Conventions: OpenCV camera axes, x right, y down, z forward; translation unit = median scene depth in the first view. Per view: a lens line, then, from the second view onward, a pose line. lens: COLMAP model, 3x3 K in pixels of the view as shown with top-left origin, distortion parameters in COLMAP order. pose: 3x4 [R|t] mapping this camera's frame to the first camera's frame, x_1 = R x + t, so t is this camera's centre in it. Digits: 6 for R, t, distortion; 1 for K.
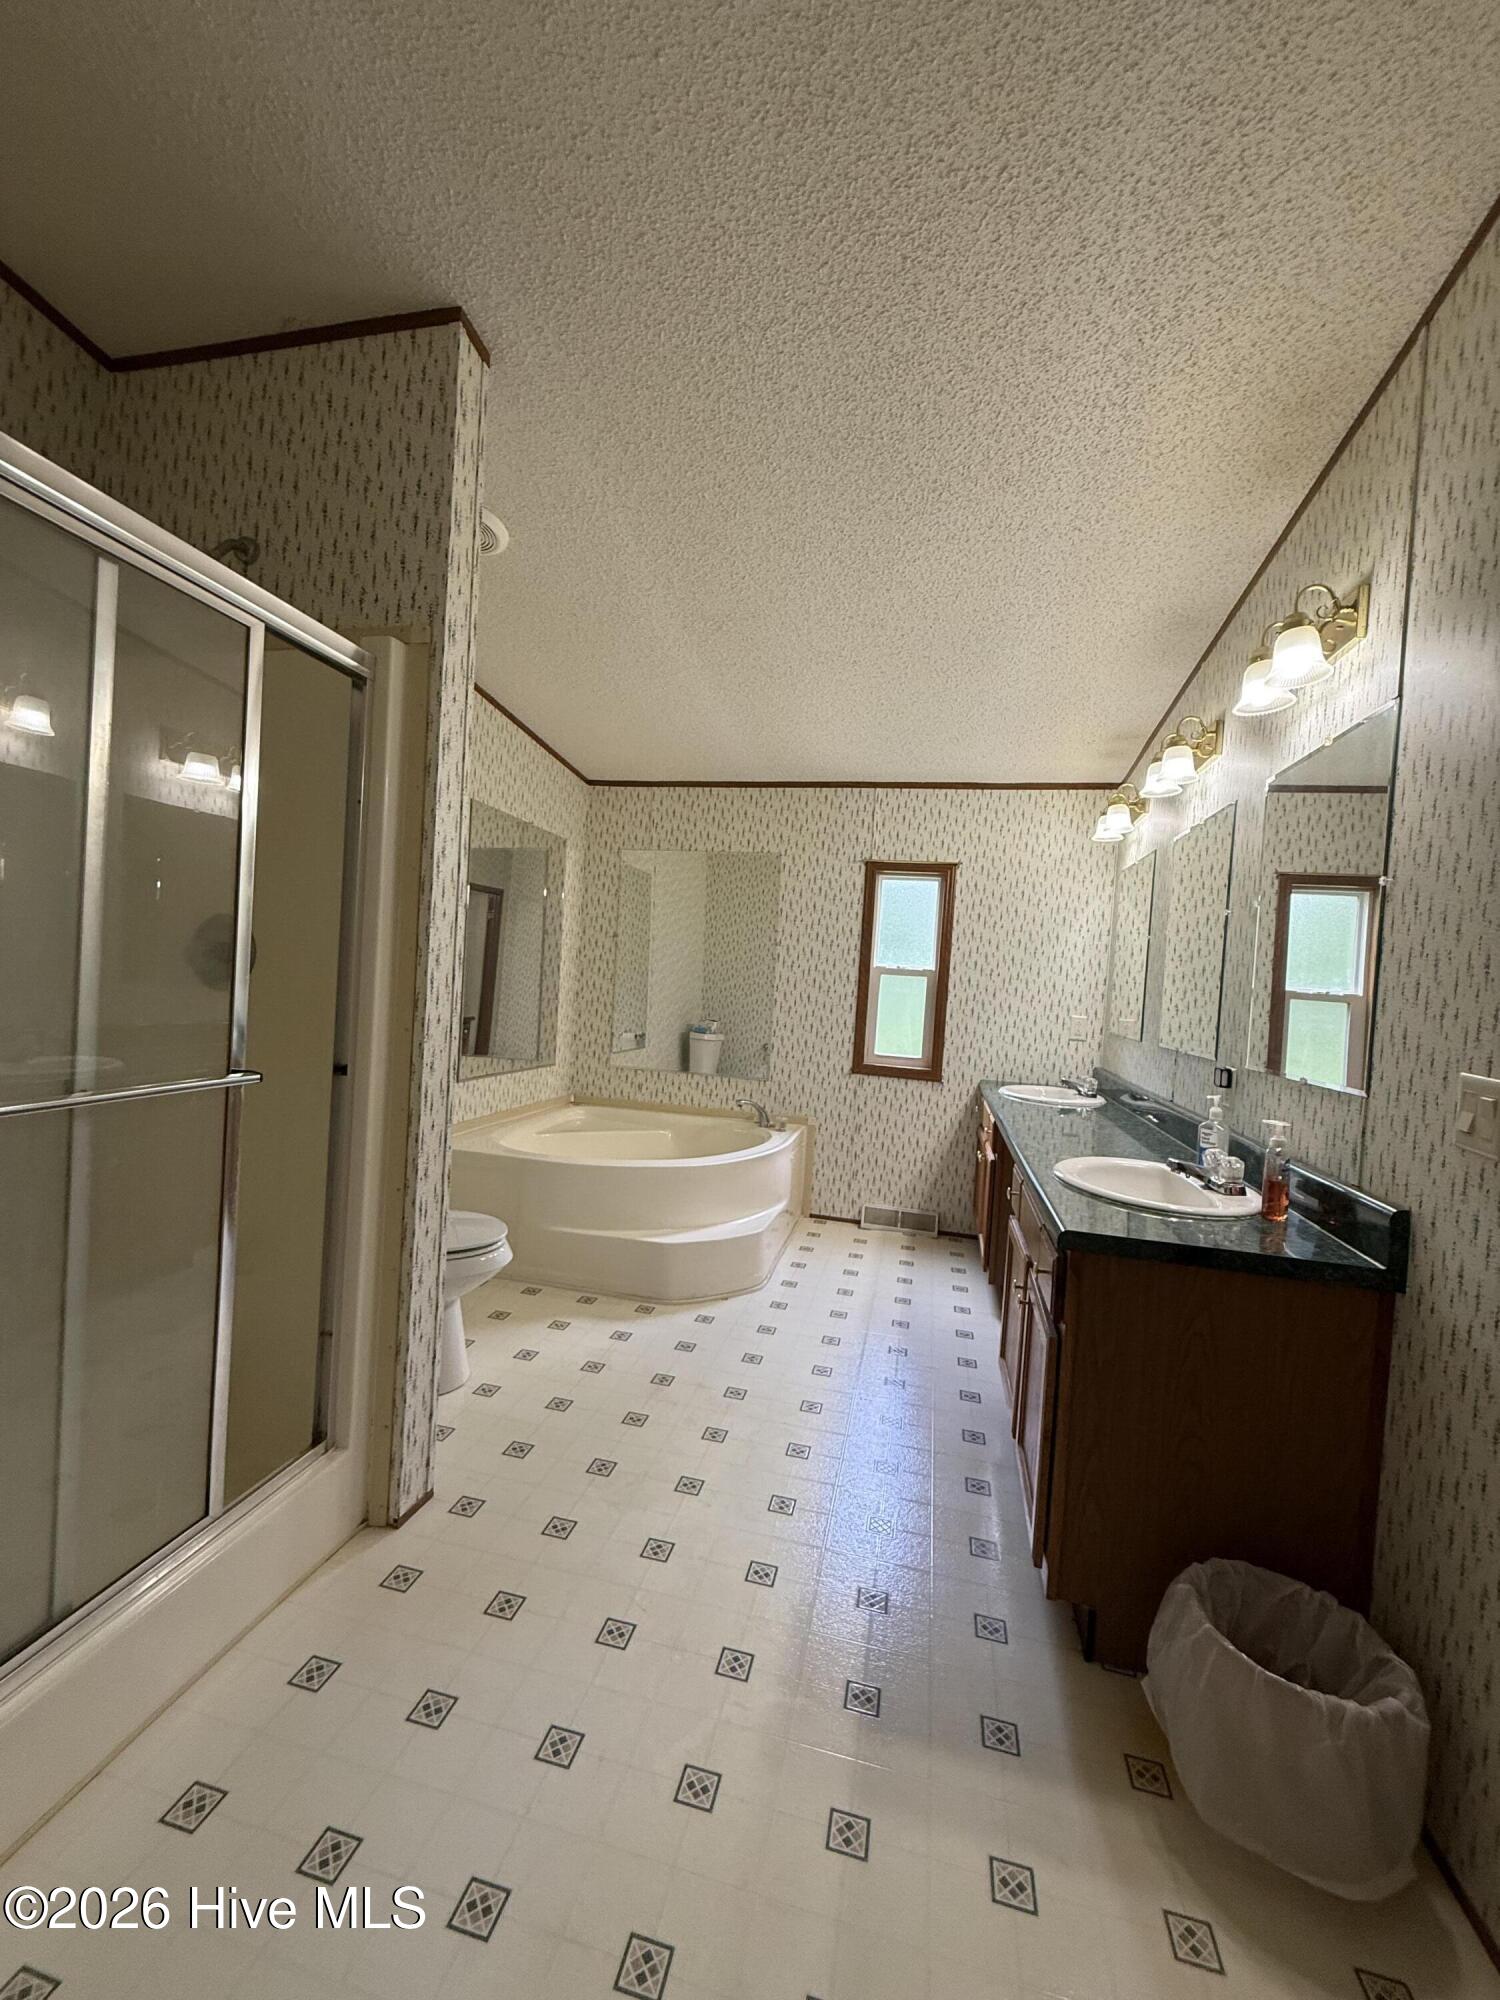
lens RADIAL K [[797.3, 0, 746.0], [0, 797.3, 997.7], [0, 0, 1]] dist [0.000101, 0.000028]
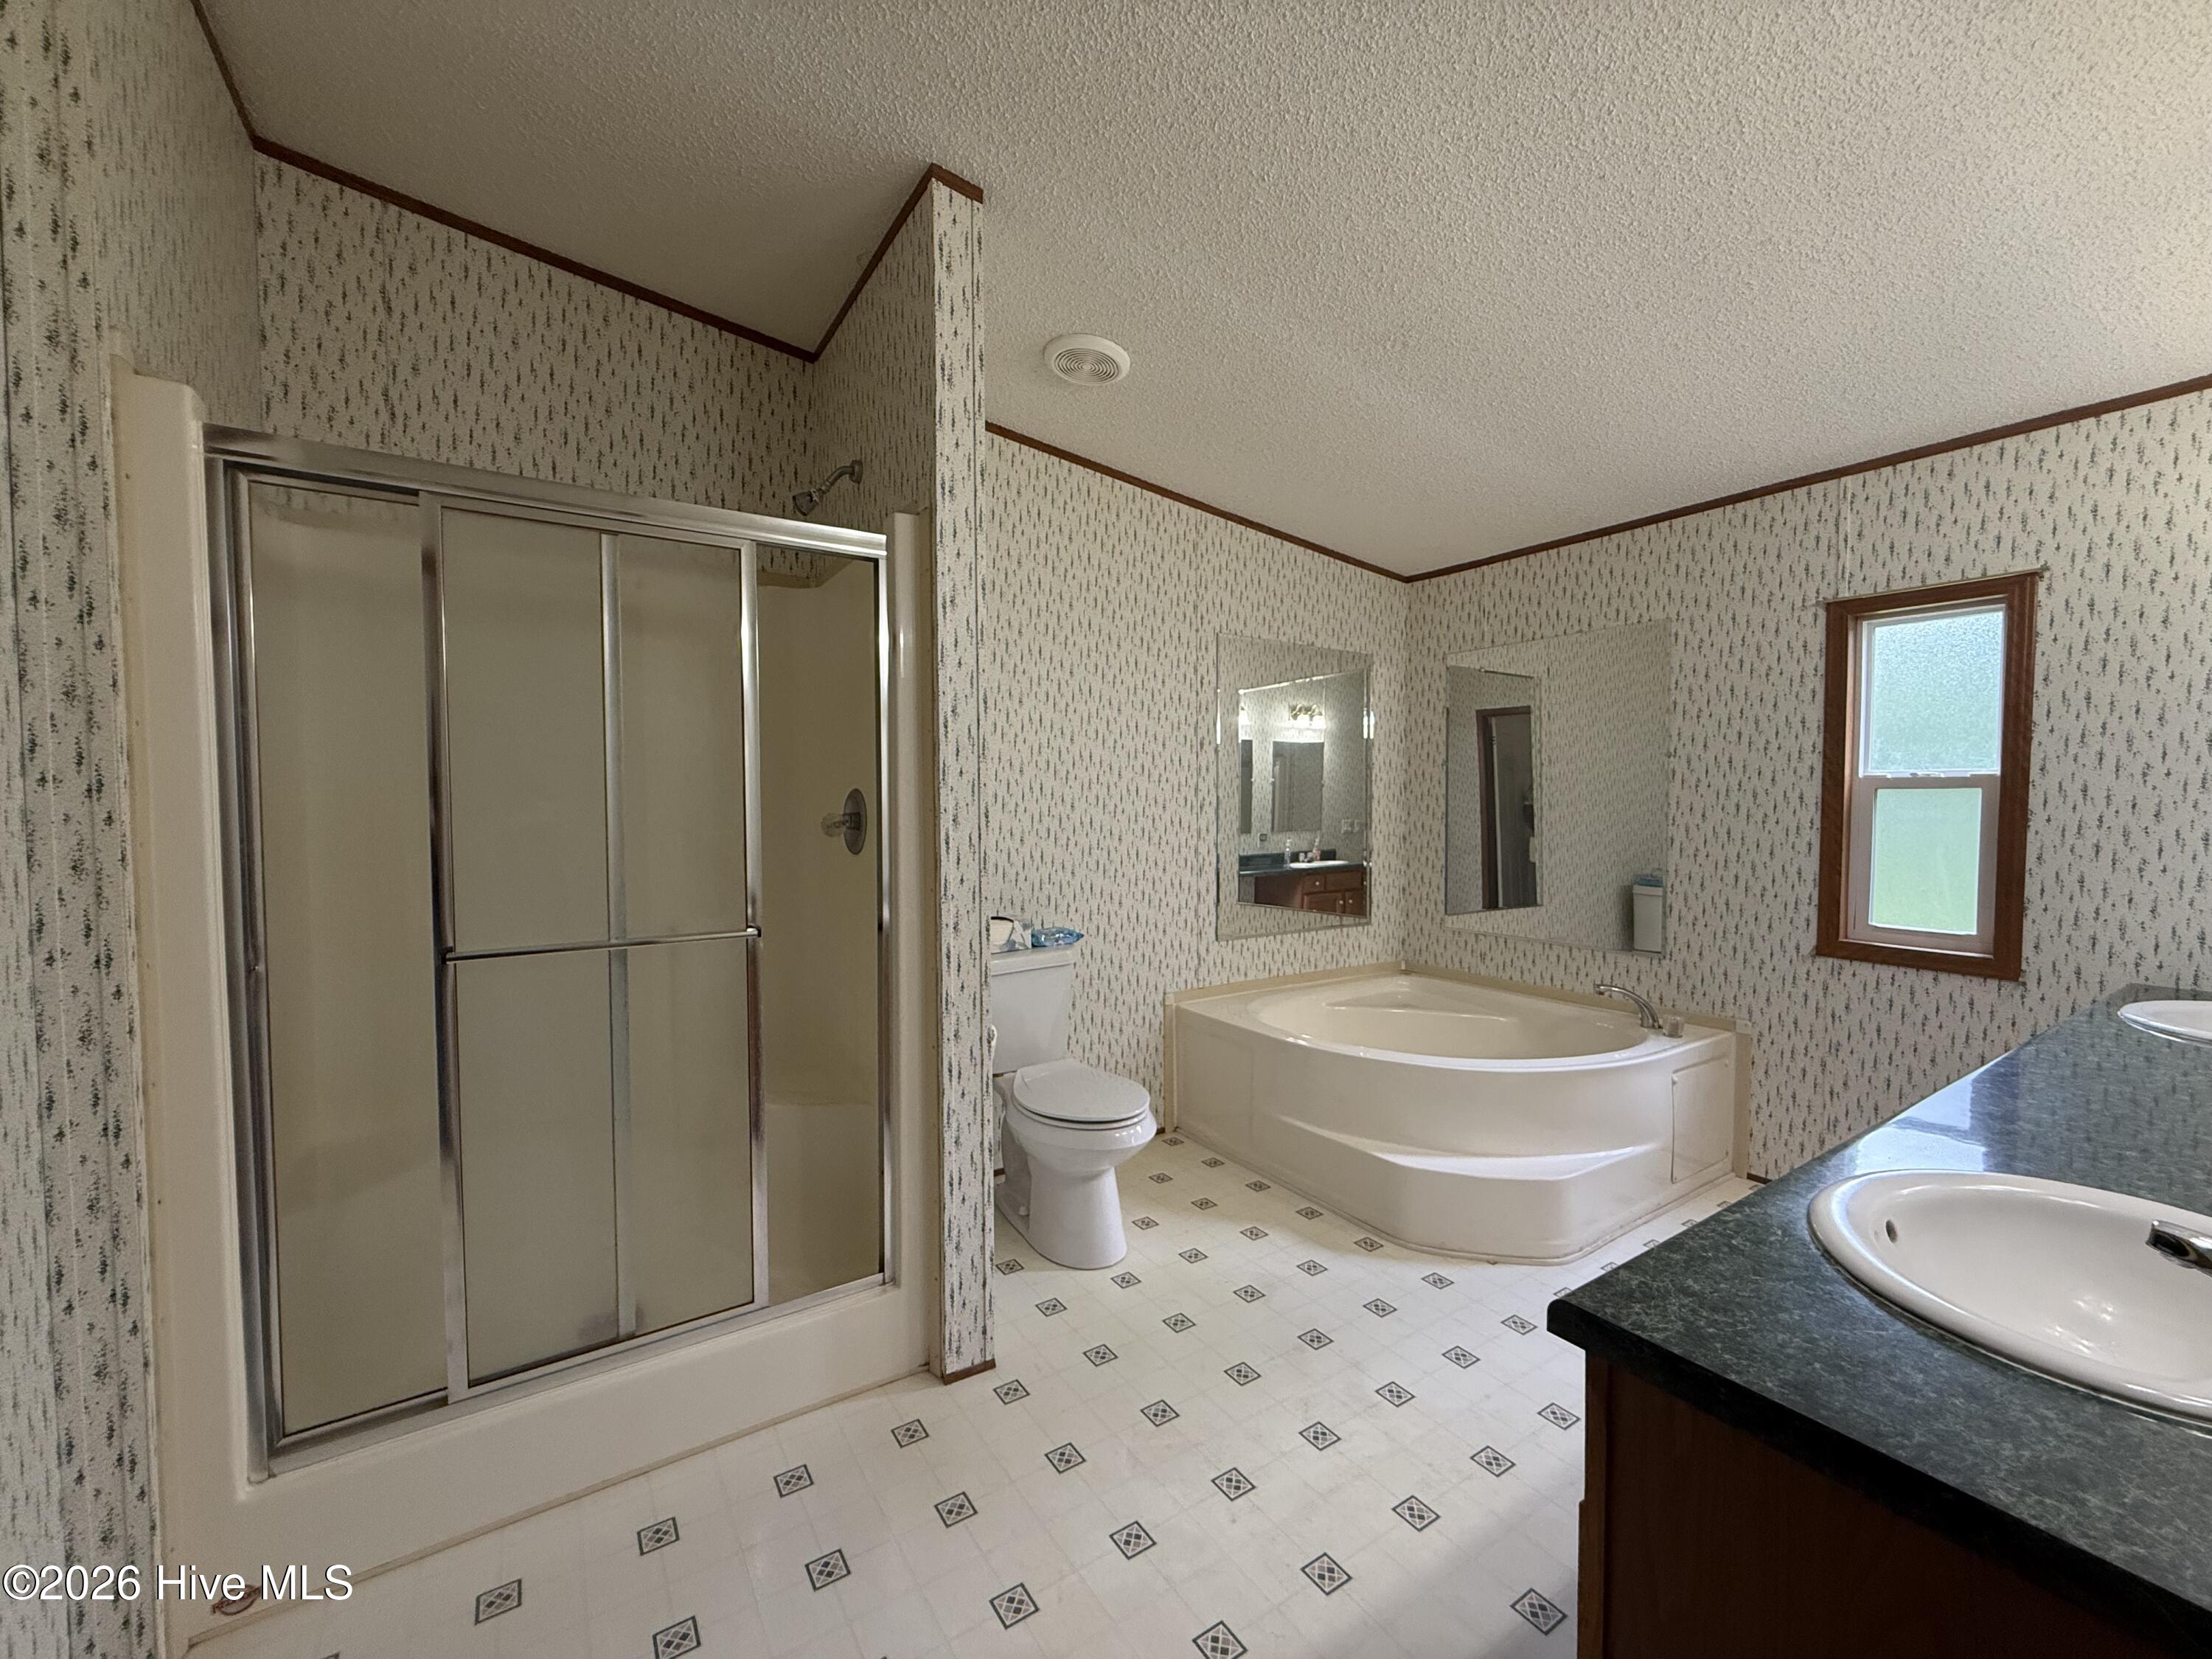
lens RADIAL K [[881.9, 0, 1106.0], [0, 881.9, 832.4], [0, 0, 1]] dist [0.000101, 0.000028]
pose [[0.719616, -0.037708, -0.693347, 0.217839], [0.030969, 0.999274, -0.022203, -0.000639], [0.693681, -0.005495, 0.720261, 0.146067]]
